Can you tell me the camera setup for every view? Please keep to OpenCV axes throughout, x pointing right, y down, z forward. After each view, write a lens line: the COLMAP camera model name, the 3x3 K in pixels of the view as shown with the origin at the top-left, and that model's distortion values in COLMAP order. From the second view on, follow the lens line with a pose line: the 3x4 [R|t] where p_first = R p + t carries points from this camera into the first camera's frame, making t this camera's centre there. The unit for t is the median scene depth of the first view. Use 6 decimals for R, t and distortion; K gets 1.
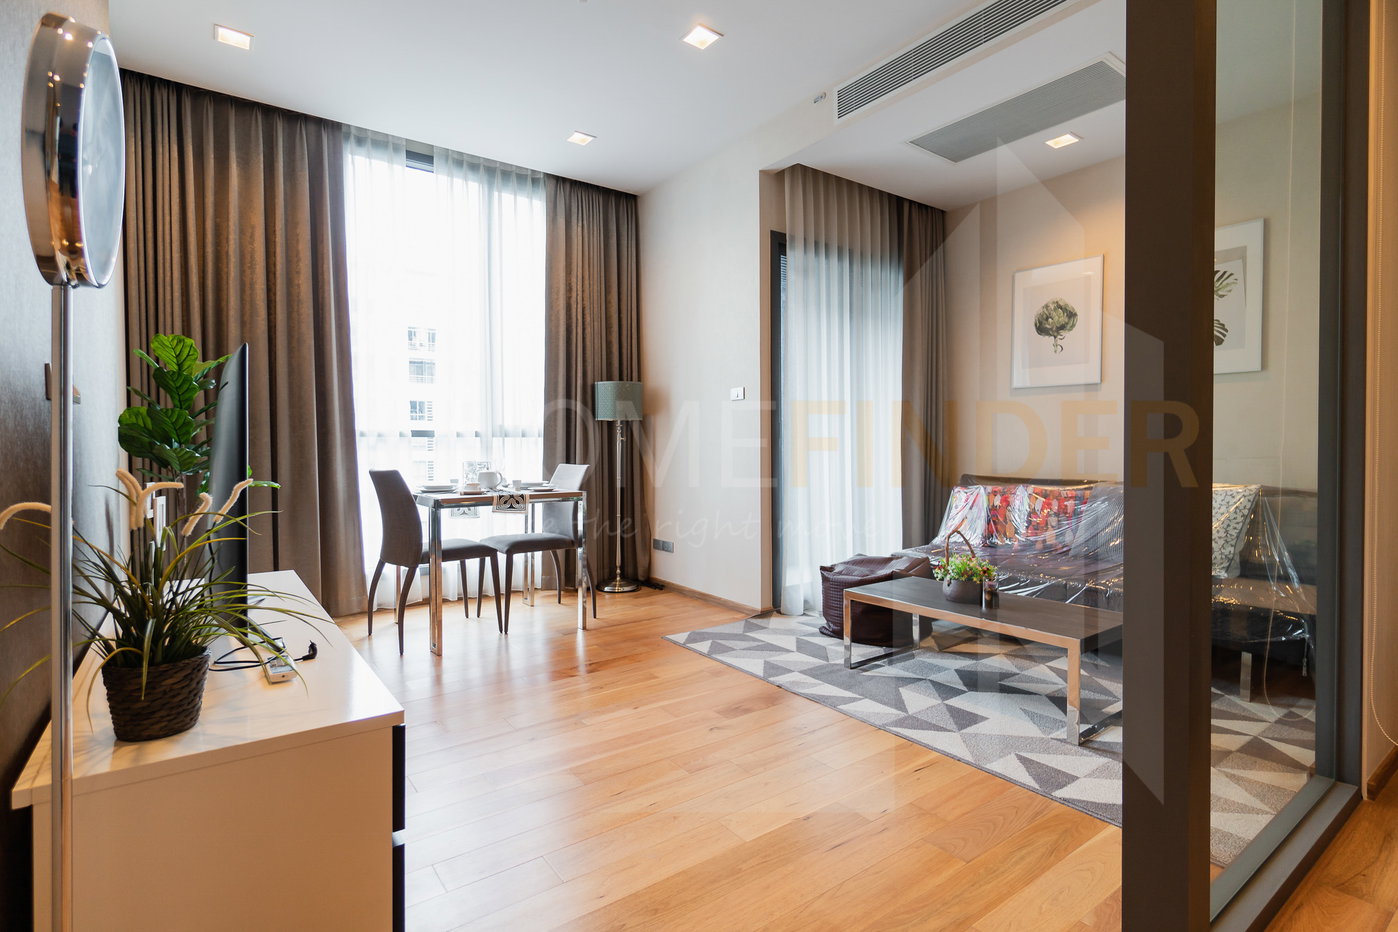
lens RADIAL K [[673.1, 0, 690.9], [0, 673.1, 462.2], [0, 0, 1]] dist [-0.006143, -0.001204]
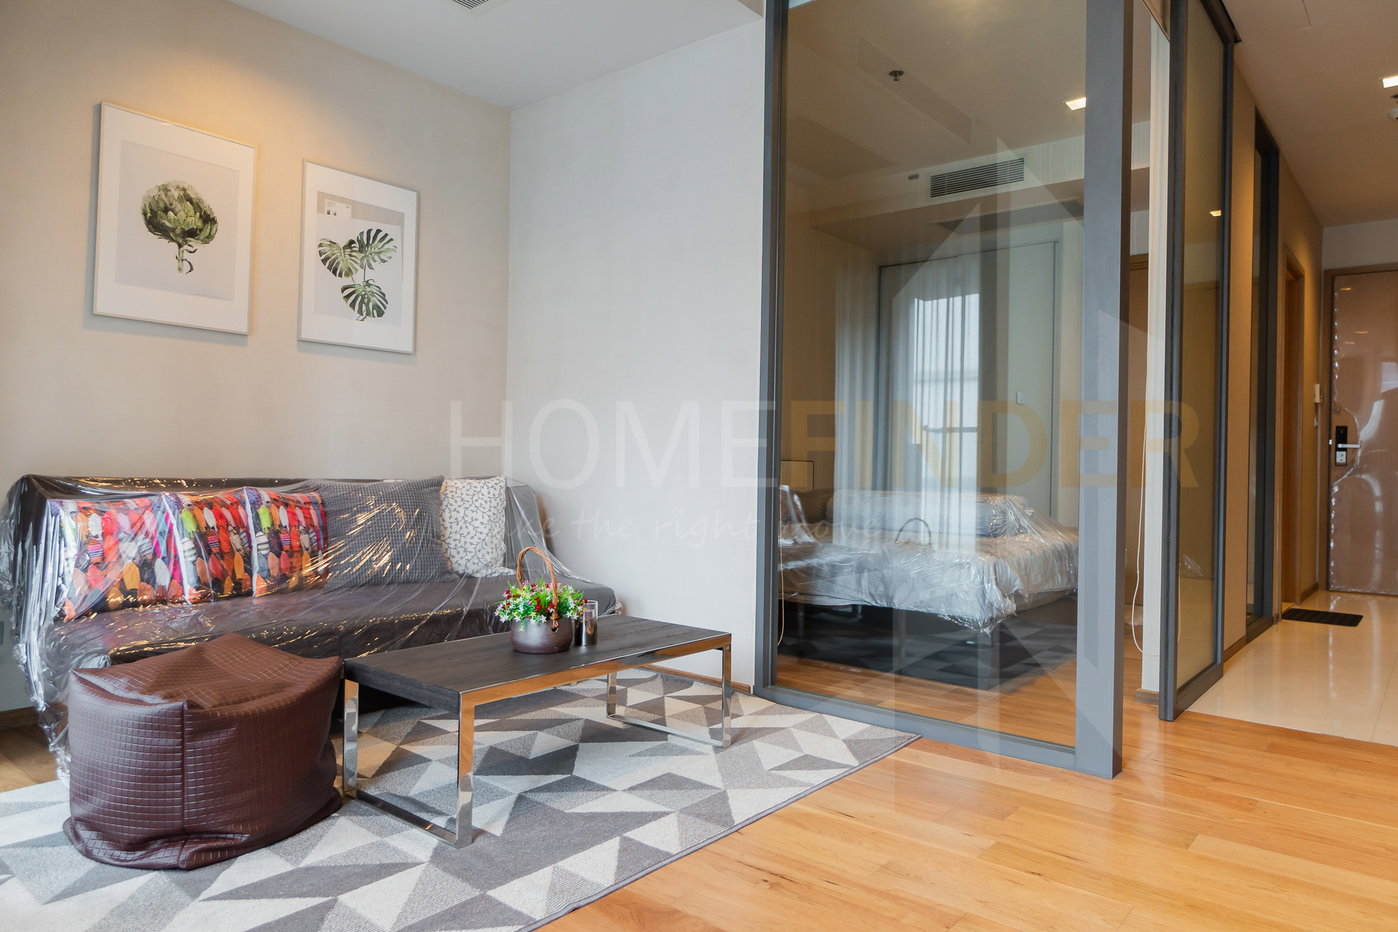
lens RADIAL K [[899.1, 0, 690.3], [0, 899.1, 457.8], [0, 0, 1]] dist [-0.010657, 0.003965]
pose [[-0.244777, 0.014248, 0.969475, -0.443634], [0.010847, 0.999870, -0.011956, 0.024773], [-0.969519, 0.007589, -0.244900, 0.956508]]
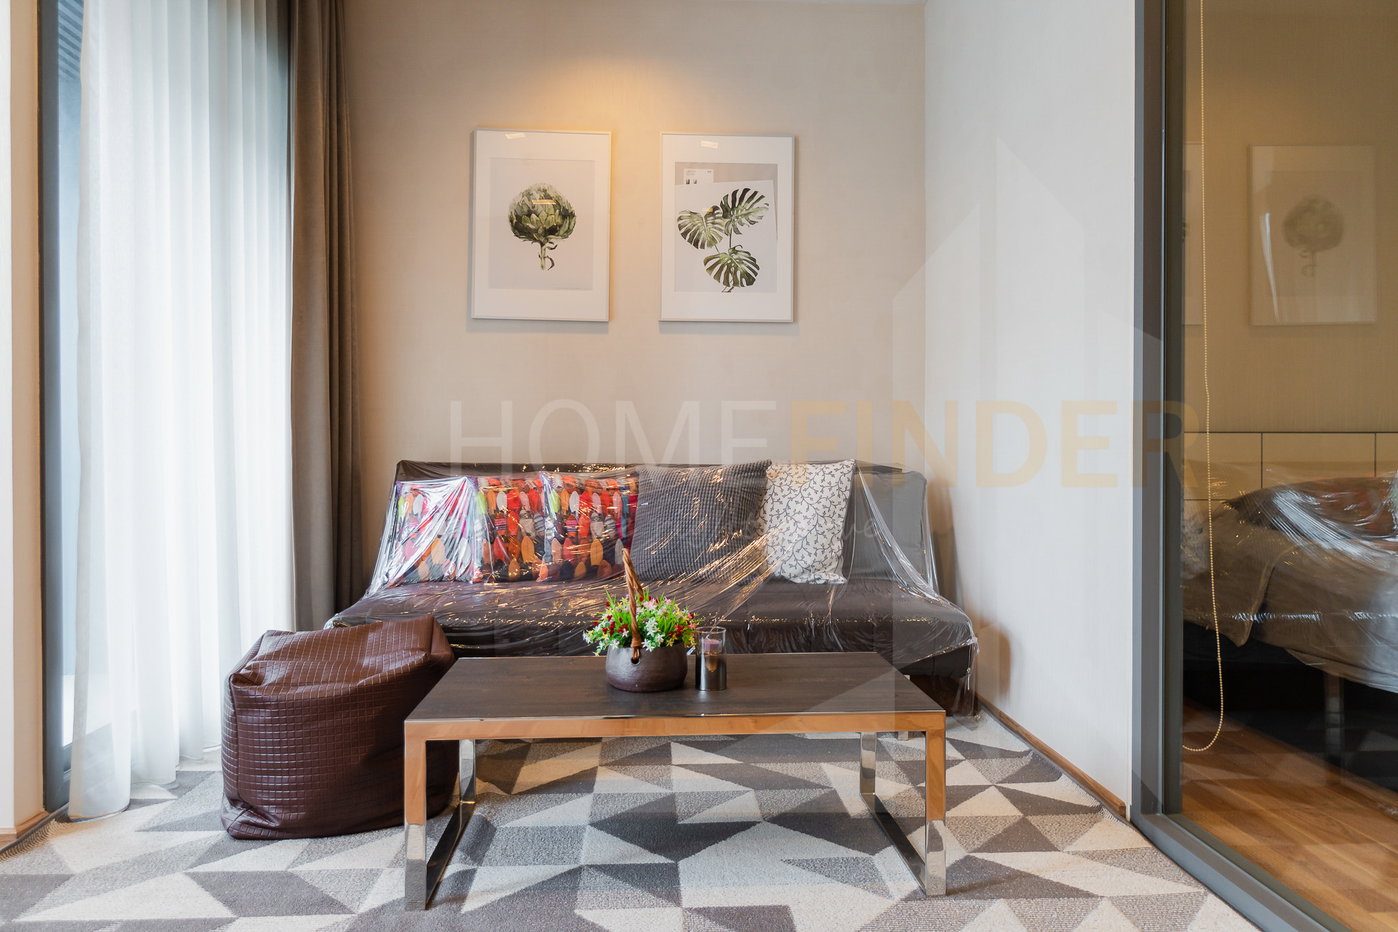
lens RADIAL K [[899.1, 0, 686.2], [0, 899.1, 459.5], [0, 0, 1]] dist [-0.010657, 0.003965]
pose [[0.543553, 0.001036, 0.839374, -0.129684], [0.015905, 0.999807, -0.011533, 0.039549], [-0.839224, 0.019619, 0.543432, 0.536719]]
